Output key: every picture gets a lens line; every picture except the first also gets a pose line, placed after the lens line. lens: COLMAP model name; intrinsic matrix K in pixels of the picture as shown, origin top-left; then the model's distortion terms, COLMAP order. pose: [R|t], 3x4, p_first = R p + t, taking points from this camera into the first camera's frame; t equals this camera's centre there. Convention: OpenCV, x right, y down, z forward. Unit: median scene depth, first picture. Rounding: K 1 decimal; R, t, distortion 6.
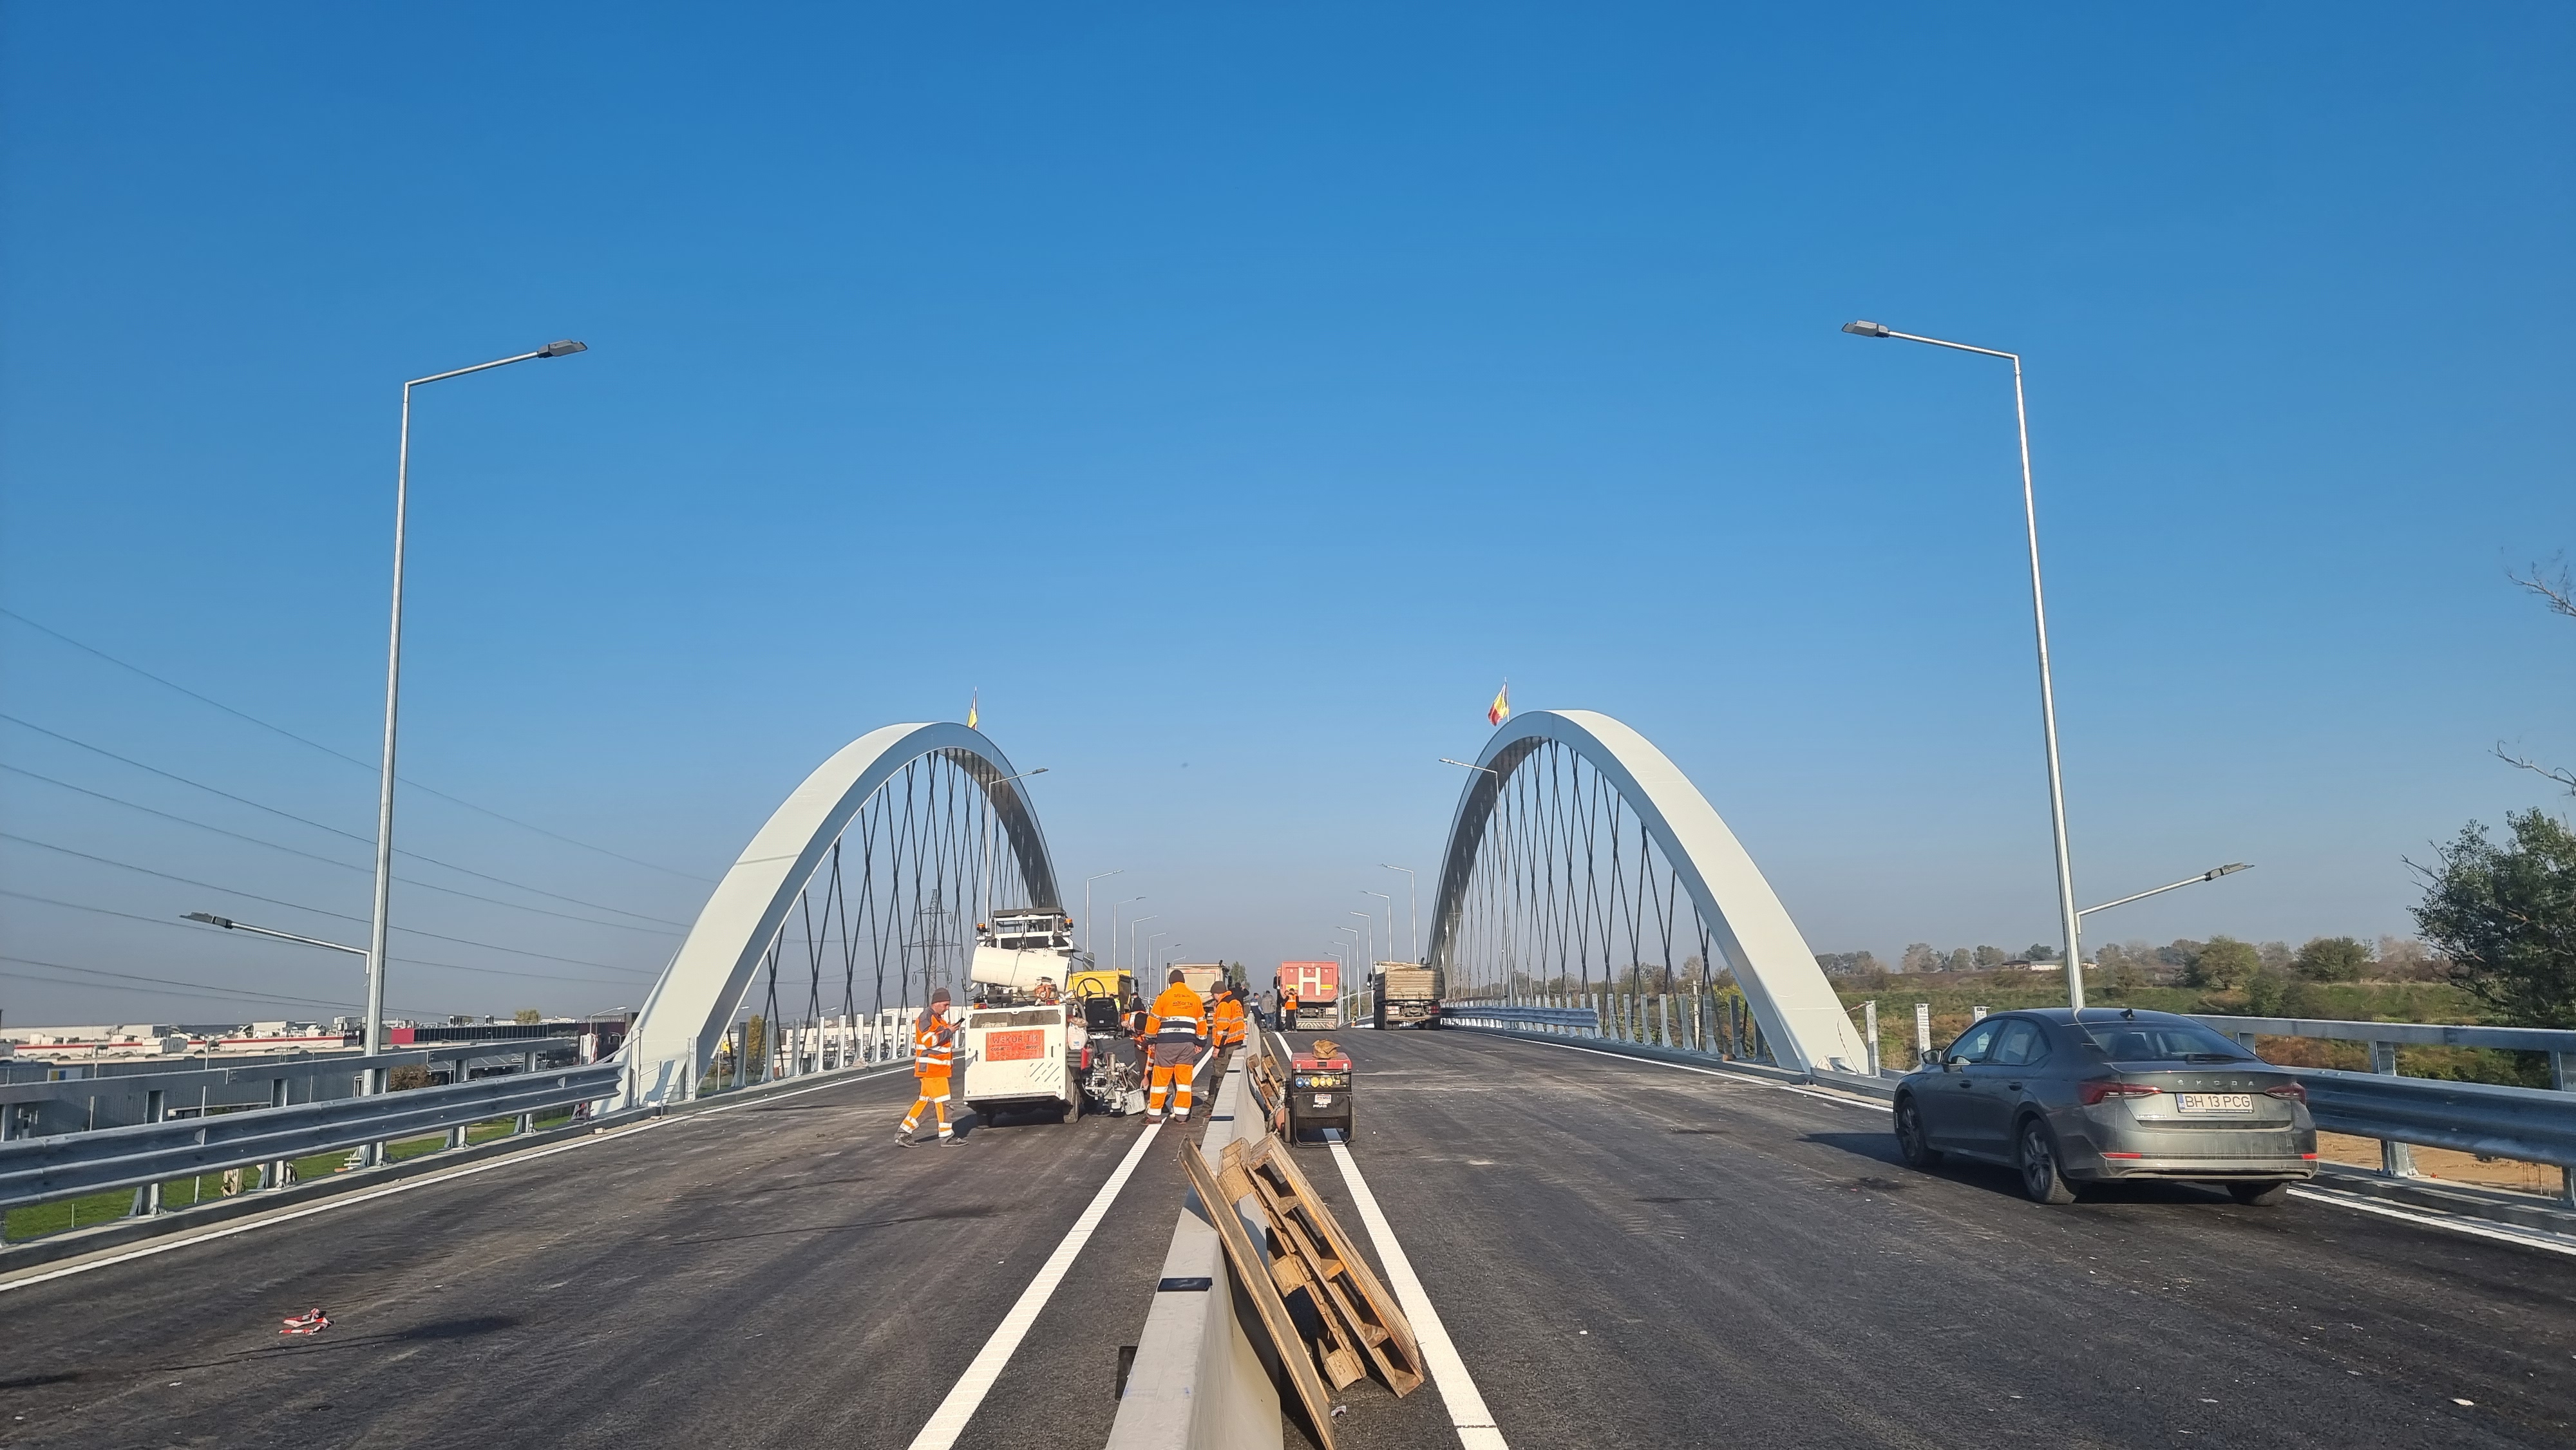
lens RADIAL K [[1798.8, 0, 1322.1], [0, 1798.8, 726.1], [0, 0, 1]] dist [0.091820, -0.075892]
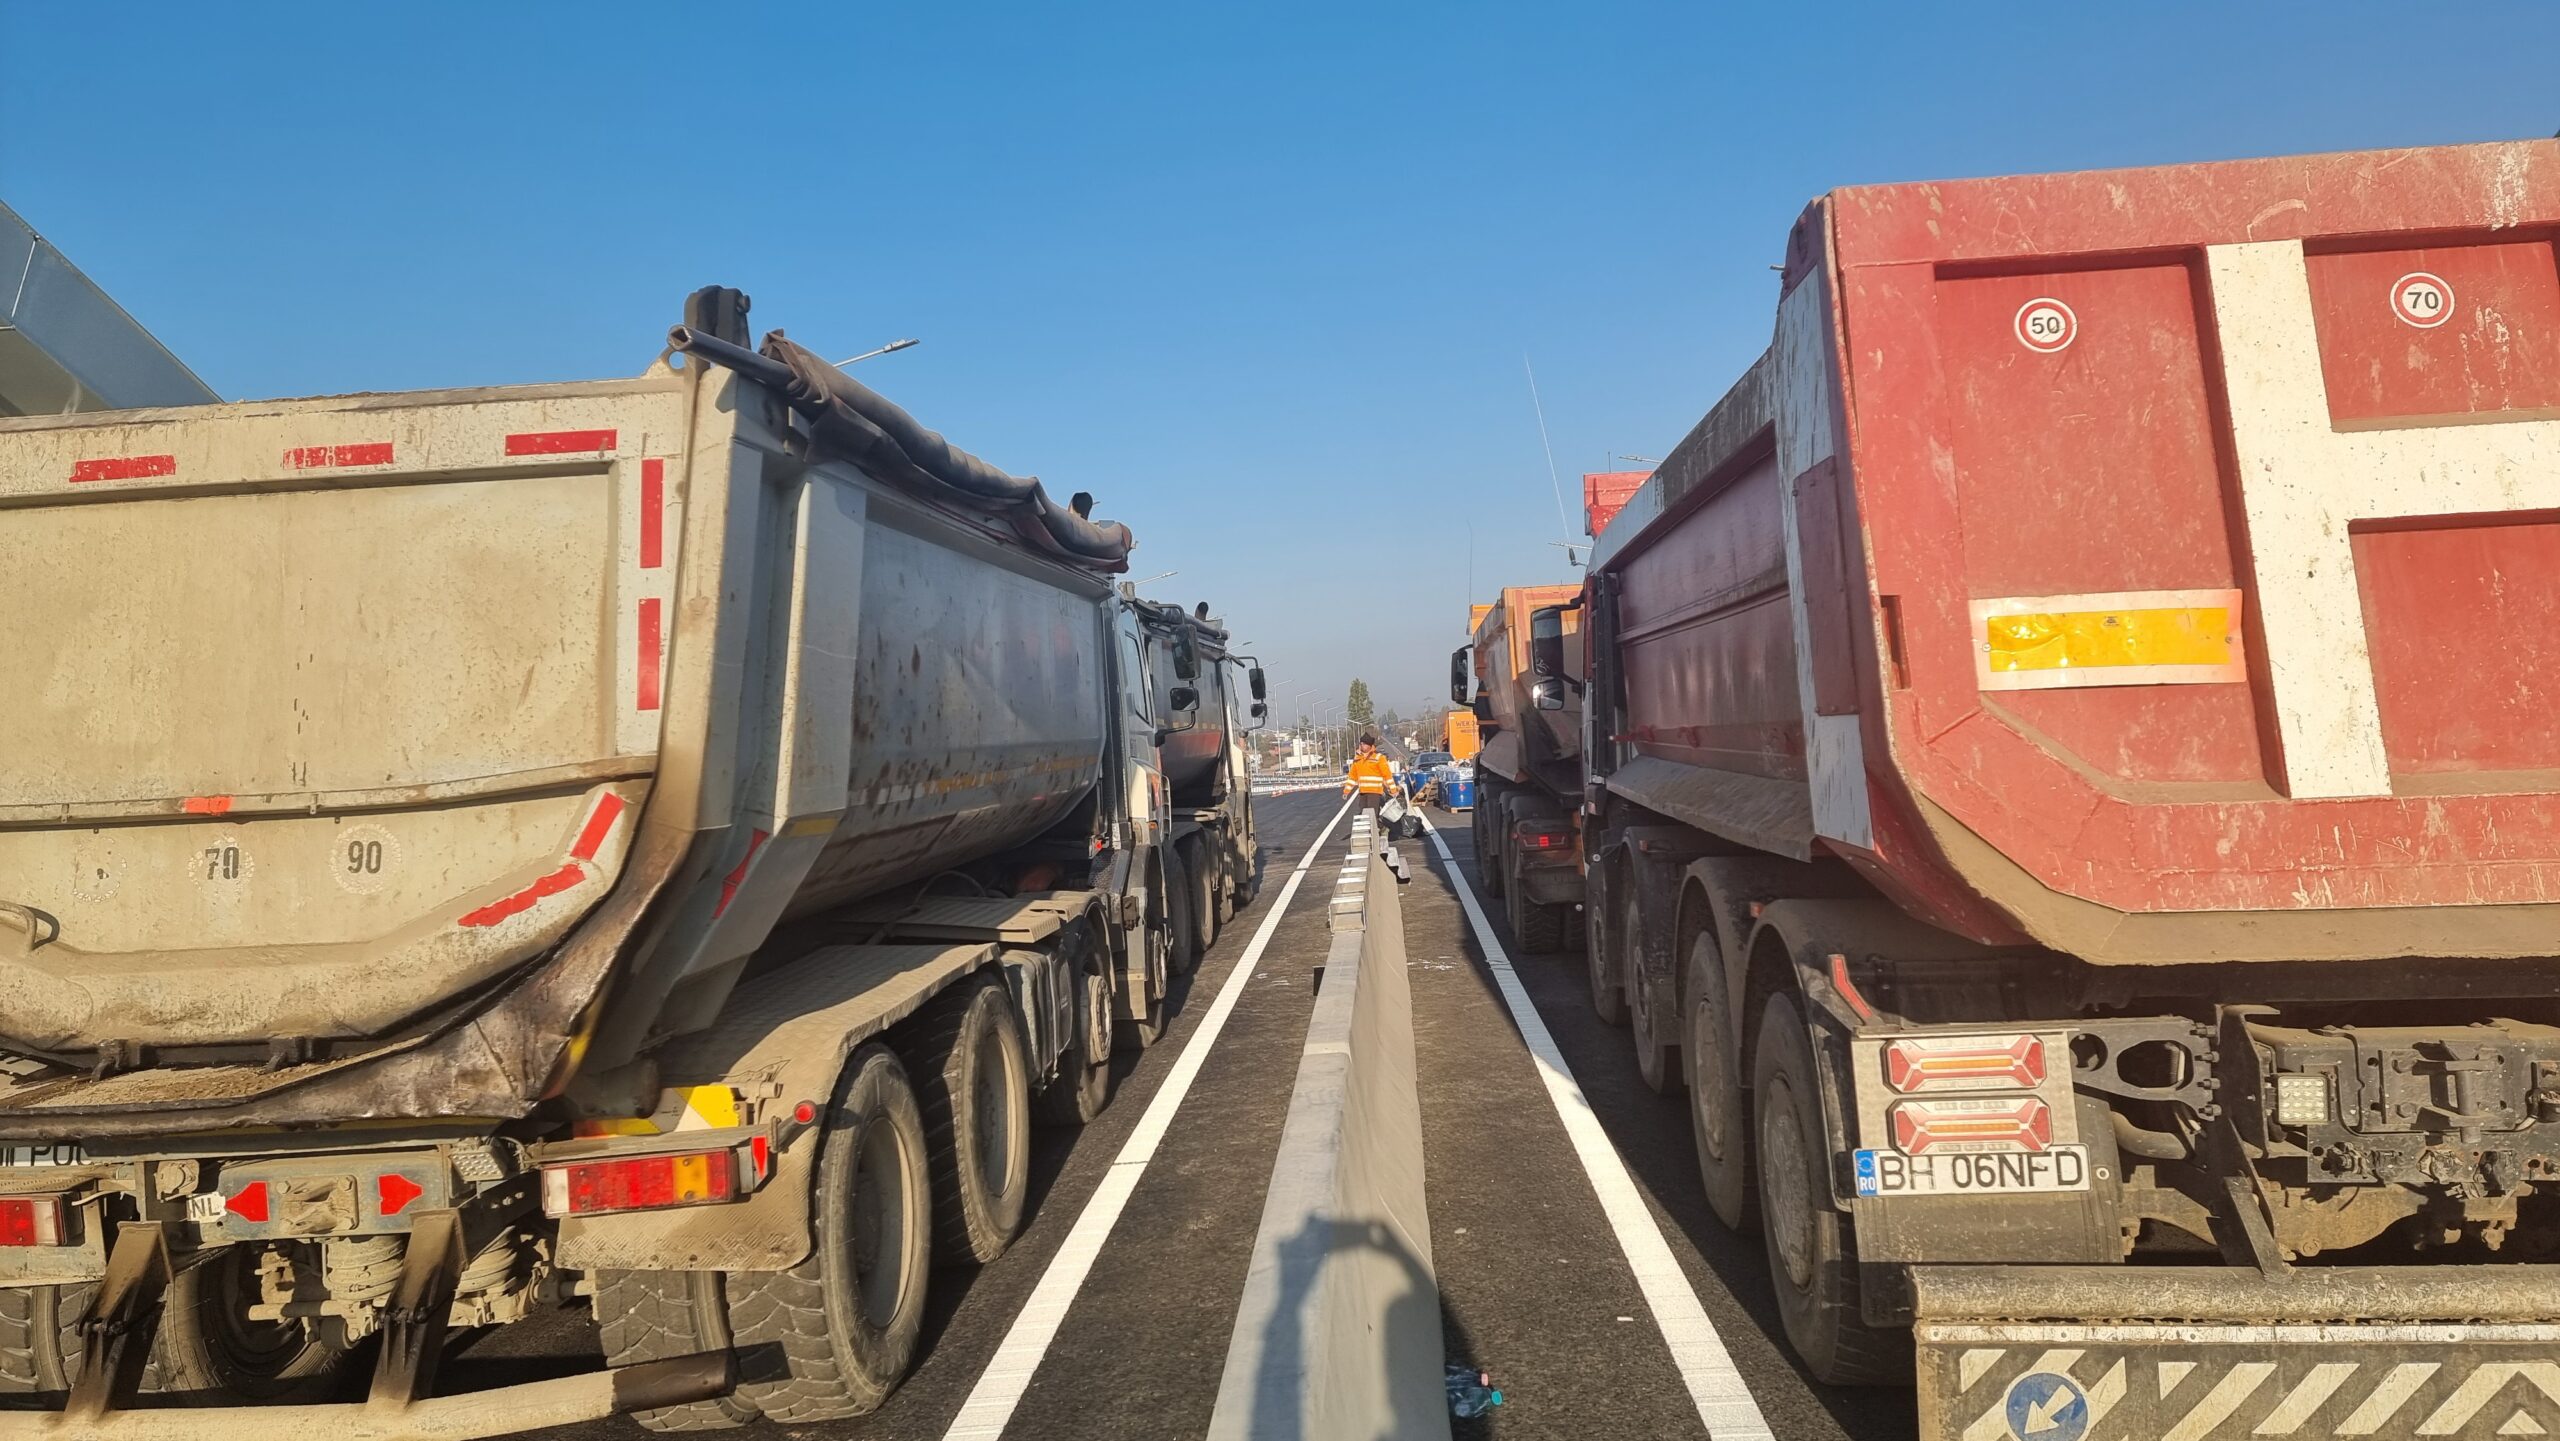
lens RADIAL K [[1787.8, 0, 1266.9], [0, 1787.8, 715.8], [0, 0, 1]] dist [0.091820, -0.075892]
pose [[0.993300, -0.046598, -0.105751, -0.053348], [0.061842, 0.987381, 0.145788, 0.220555], [0.097623, -0.151351, 0.983648, 1.514548]]
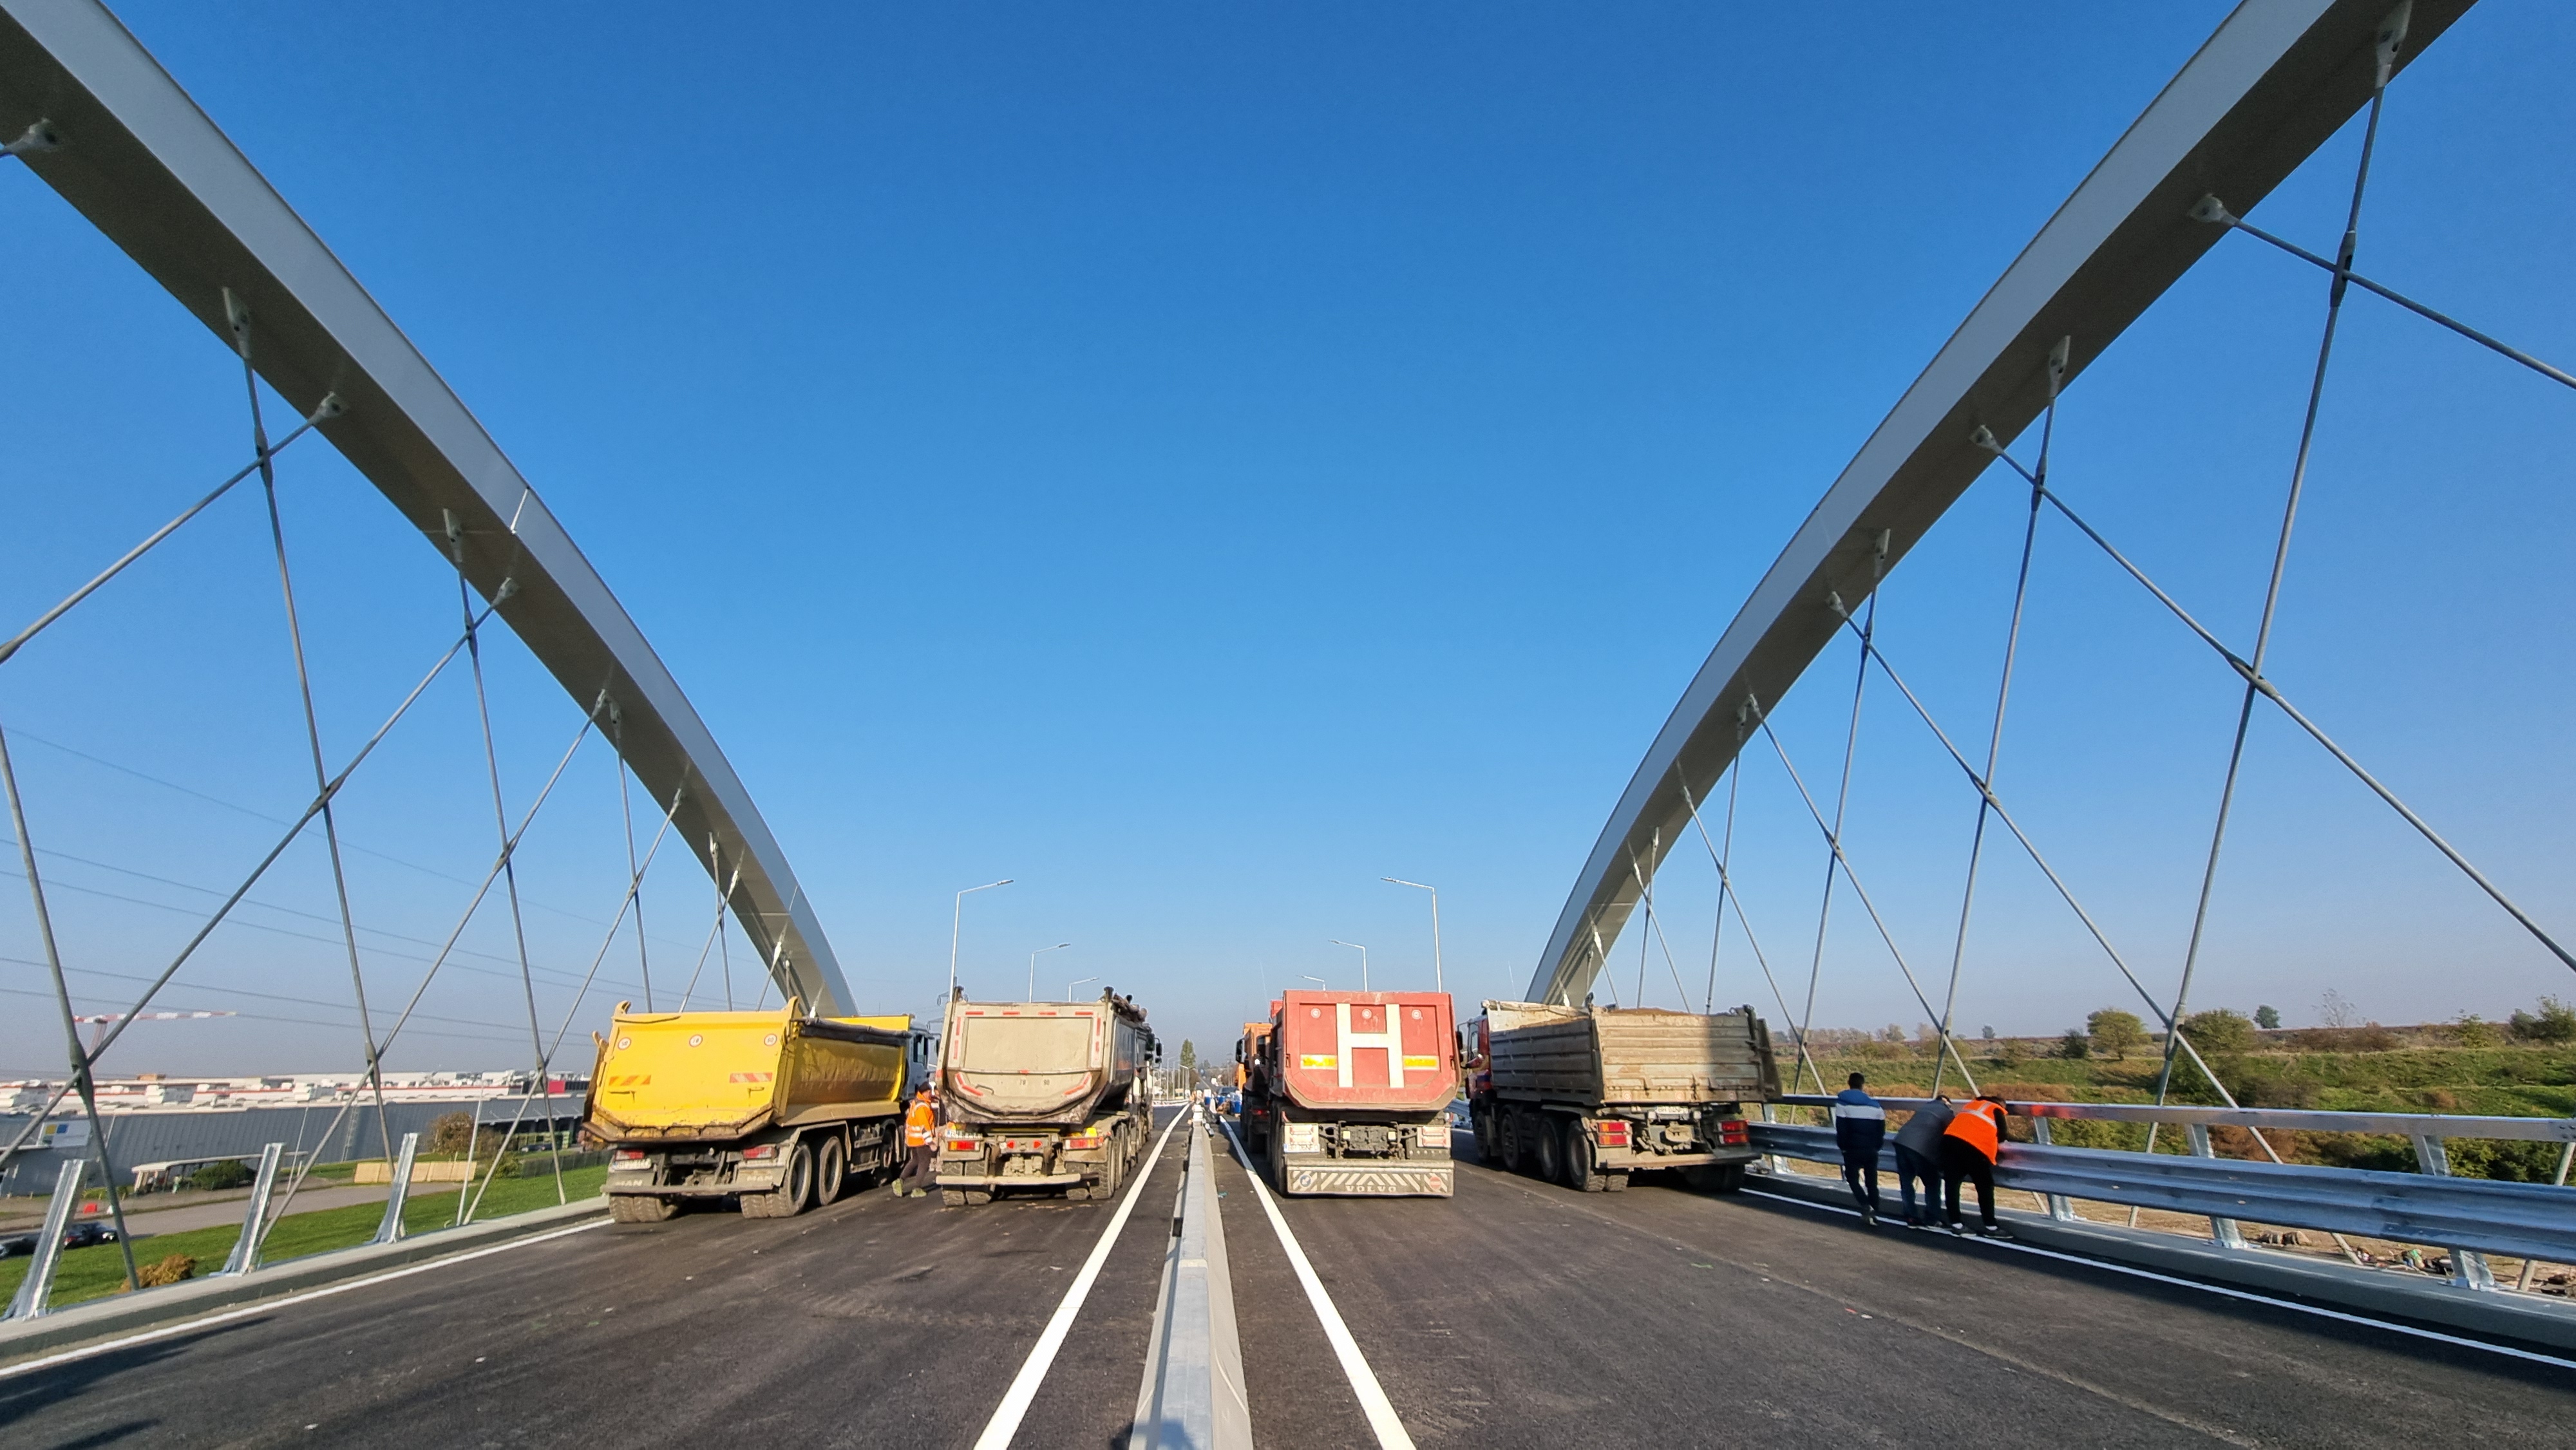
lens RADIAL K [[1060.3, 0, 1281.4], [0, 1060.3, 731.3], [0, 0, 1]] dist [-0.005762, 0.000572]
pose [[0.999487, 0.015449, 0.028068, -0.047382], [-0.010959, 0.988069, -0.153624, 0.182768], [-0.030107, 0.153238, 0.987731, 1.272293]]
